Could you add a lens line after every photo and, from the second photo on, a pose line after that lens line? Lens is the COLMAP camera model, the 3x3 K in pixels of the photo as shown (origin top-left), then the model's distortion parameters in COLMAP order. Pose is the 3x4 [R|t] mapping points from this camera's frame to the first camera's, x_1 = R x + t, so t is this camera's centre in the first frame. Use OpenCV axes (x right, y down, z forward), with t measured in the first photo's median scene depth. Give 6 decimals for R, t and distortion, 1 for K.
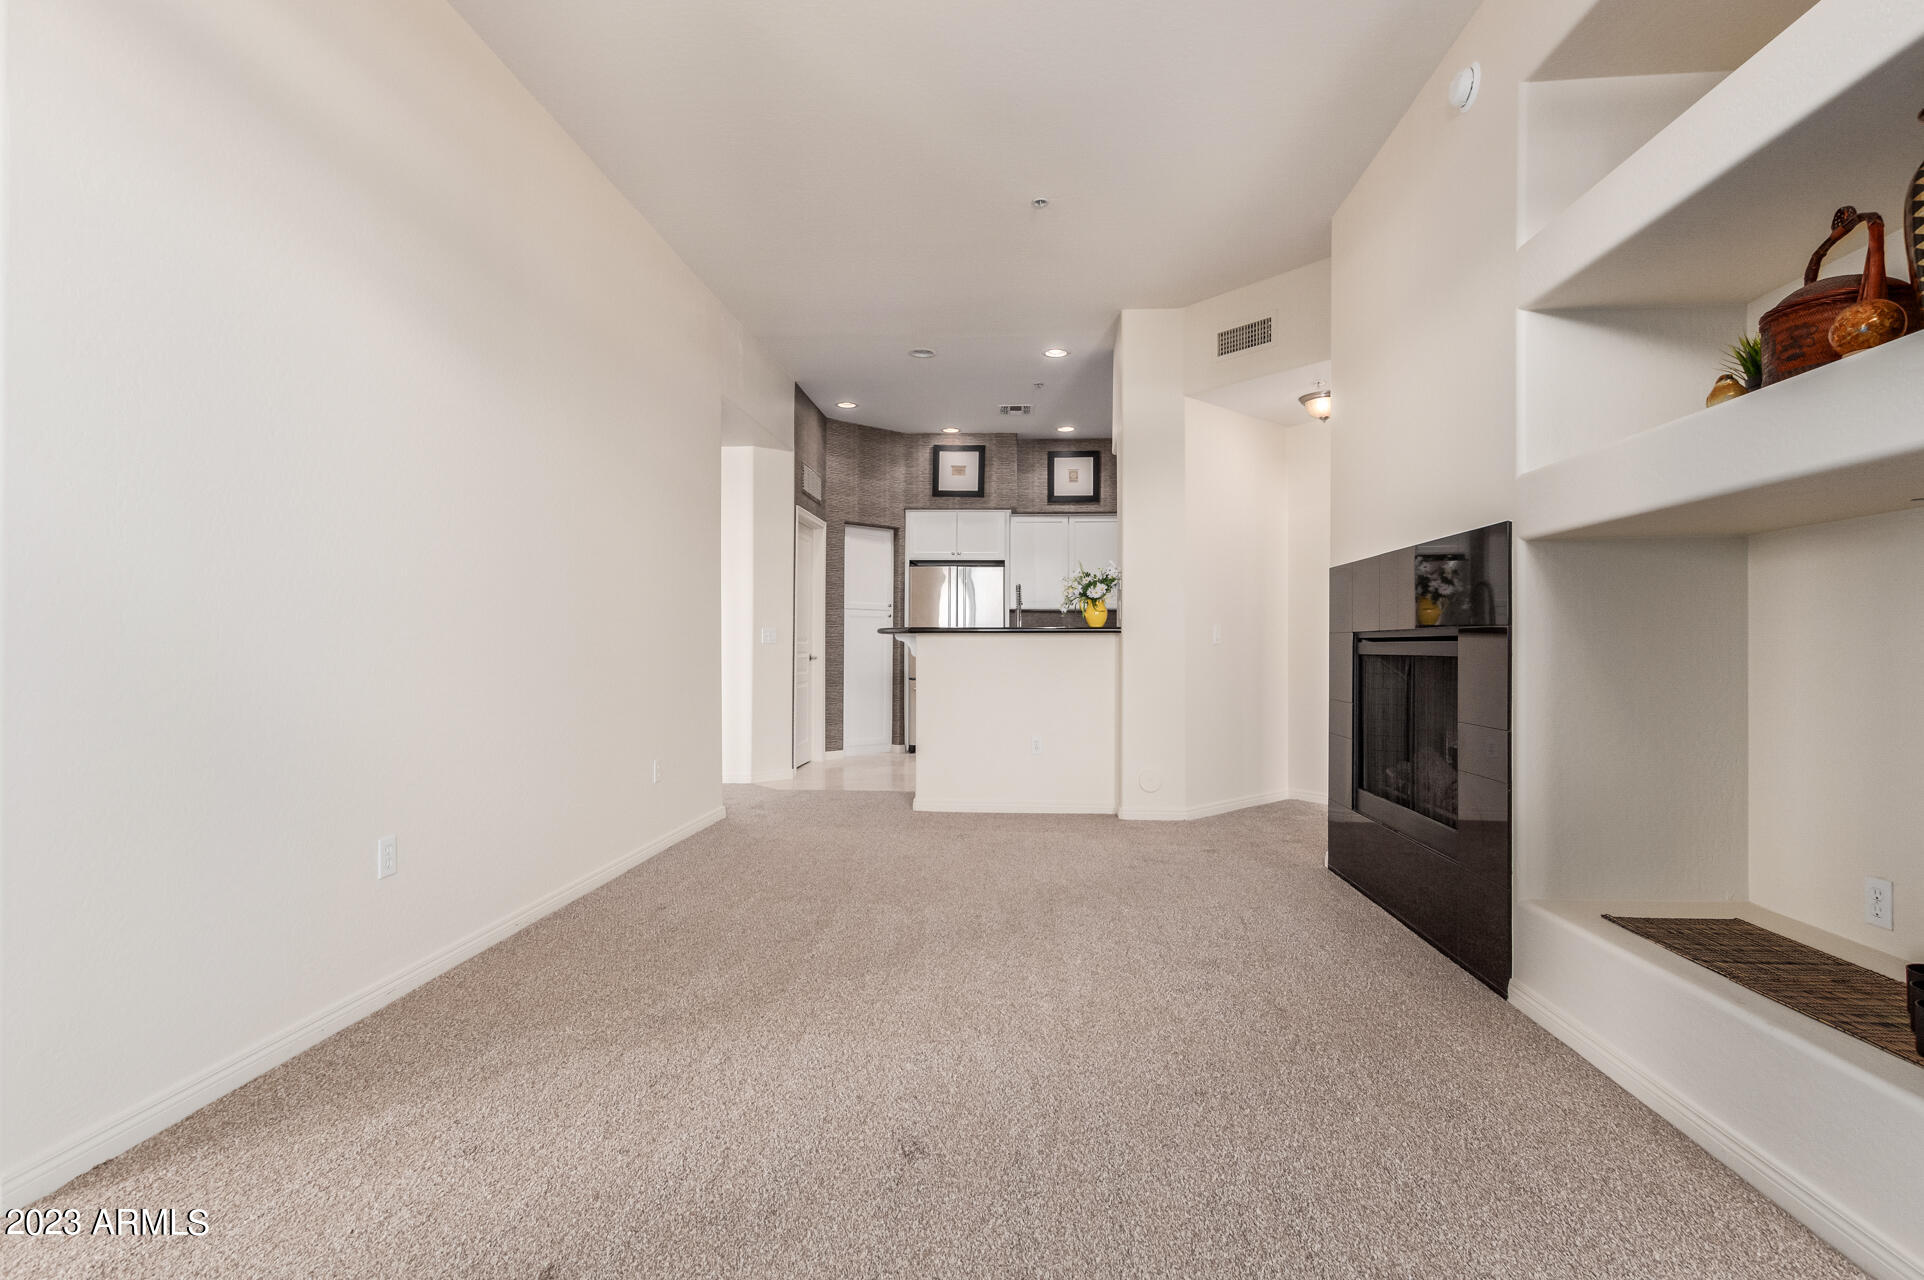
lens RADIAL K [[890.9, 0, 961.5], [0, 890.9, 632.4], [0, 0, 1]] dist [0.004873, -0.000939]
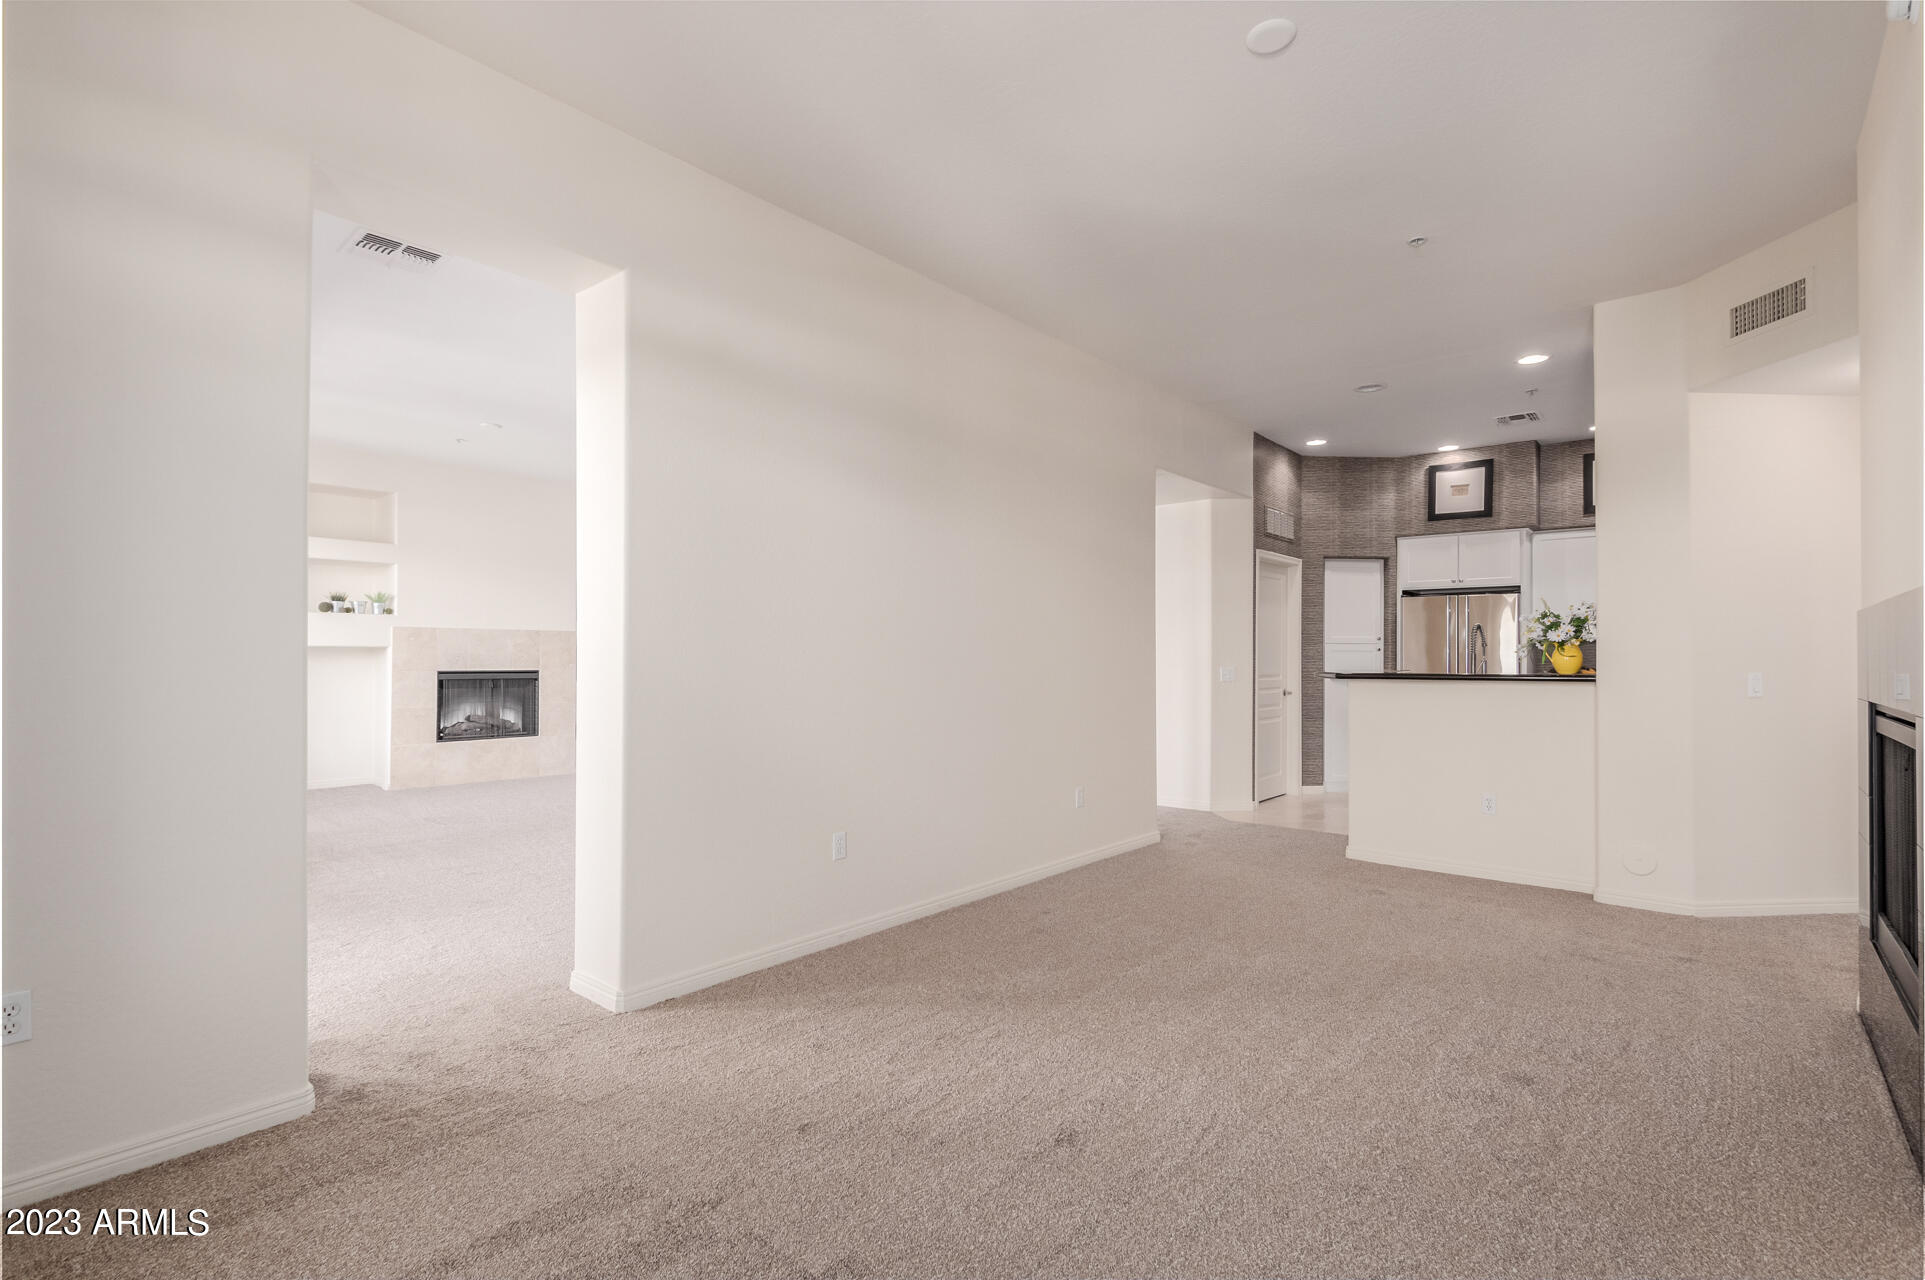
lens RADIAL K [[856.5, 0, 965.9], [0, 856.5, 648.6], [0, 0, 1]] dist [0.003598, -0.000060]
pose [[0.807086, -0.008808, -0.590369, 0.116325], [0.009076, 0.999956, -0.002511, -0.023394], [0.590364, -0.003332, 0.807130, -0.012298]]
